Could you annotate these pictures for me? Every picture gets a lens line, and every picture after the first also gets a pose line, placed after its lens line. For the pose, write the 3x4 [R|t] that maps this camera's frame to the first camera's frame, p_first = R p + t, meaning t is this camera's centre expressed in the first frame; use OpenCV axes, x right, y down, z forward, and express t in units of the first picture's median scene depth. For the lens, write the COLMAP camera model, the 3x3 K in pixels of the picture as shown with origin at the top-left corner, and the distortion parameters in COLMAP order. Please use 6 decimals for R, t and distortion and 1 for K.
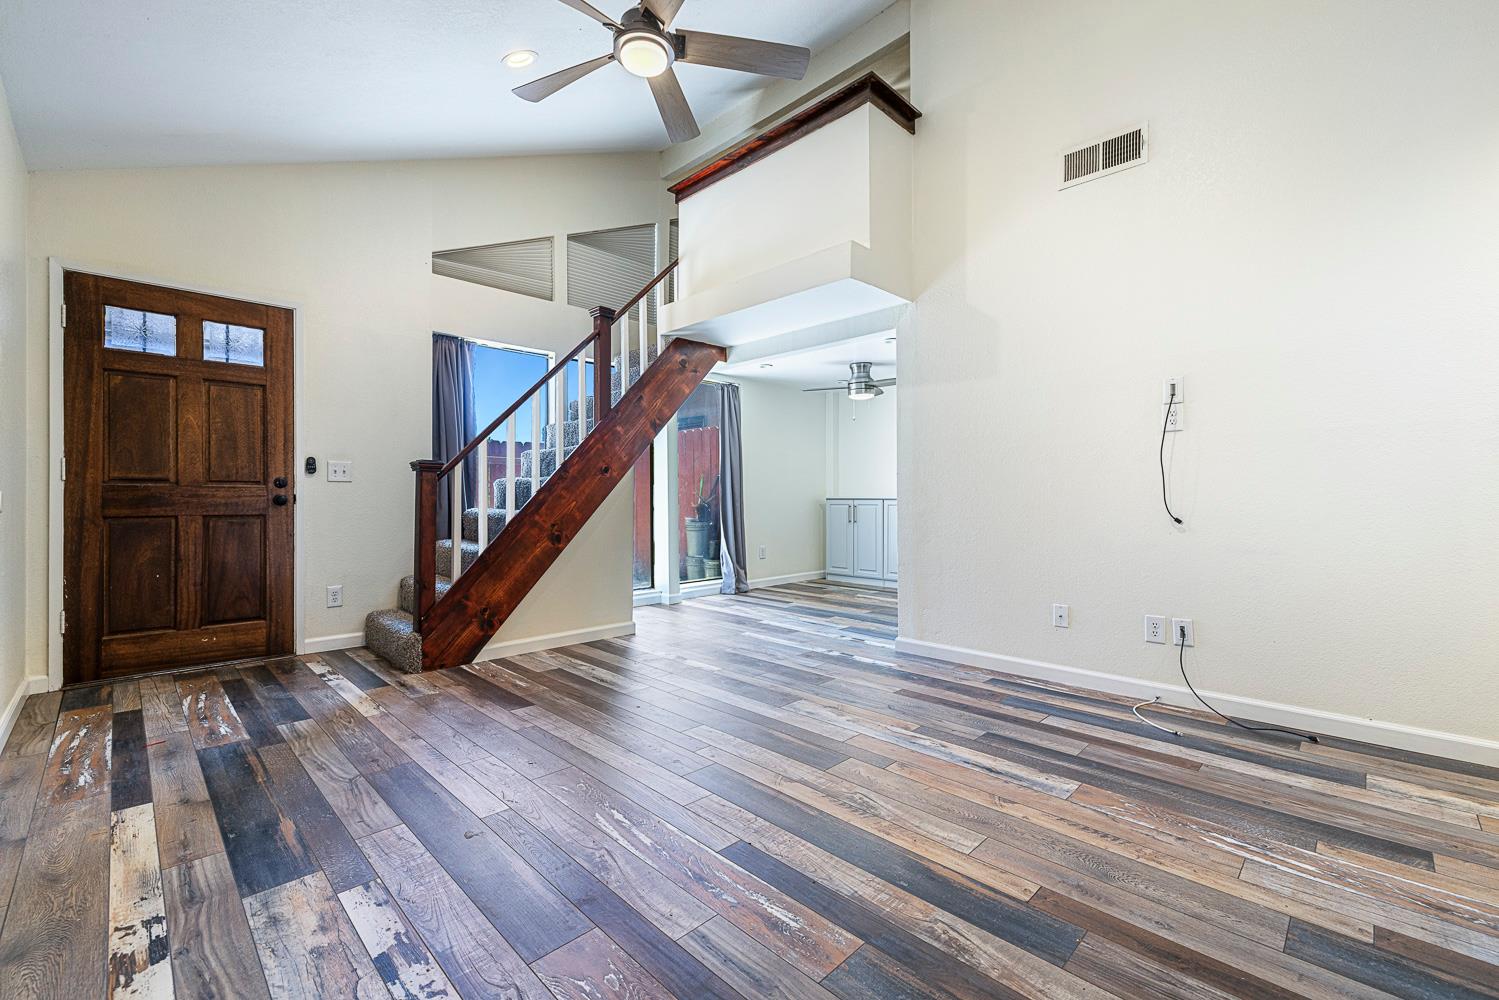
lens RADIAL K [[630.8, 0, 749.3], [0, 630.8, 495.1], [0, 0, 1]] dist [0.001698, 0.000643]
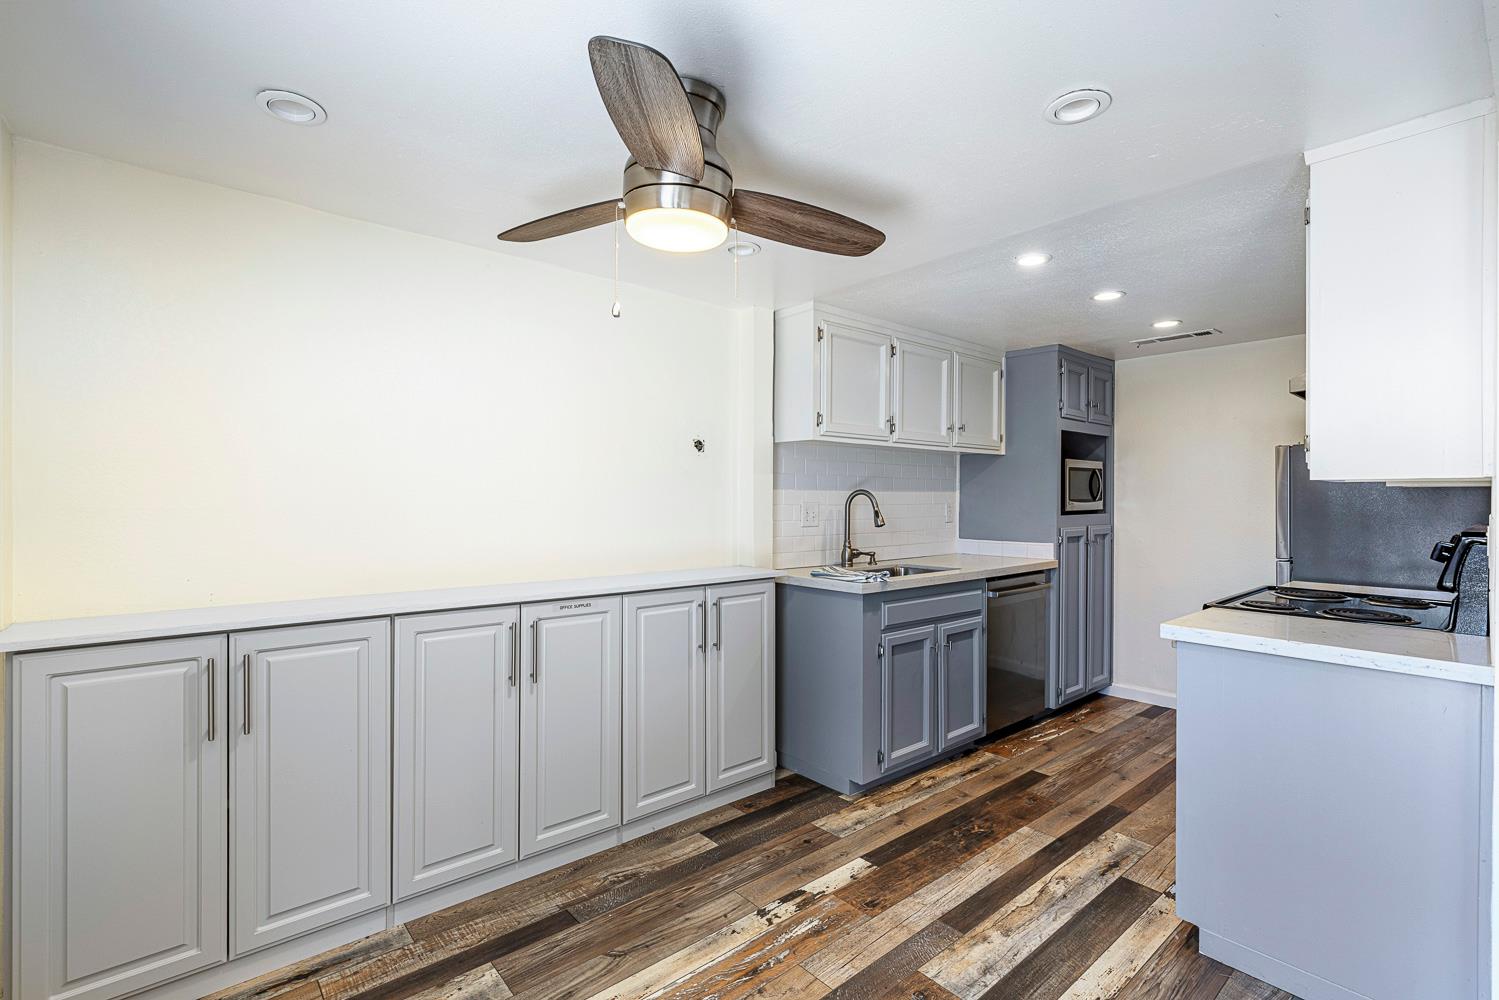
lens RADIAL K [[687.3, 0, 749.5], [0, 687.3, 500.0], [0, 0, 1]] dist [-0.000133, -0.000080]
pose [[0.073631, 0.001323, 0.997285, -0.225218], [-0.005341, 0.999985, -0.000932, -0.130760], [-0.997271, -0.005257, 0.073637, 2.417475]]
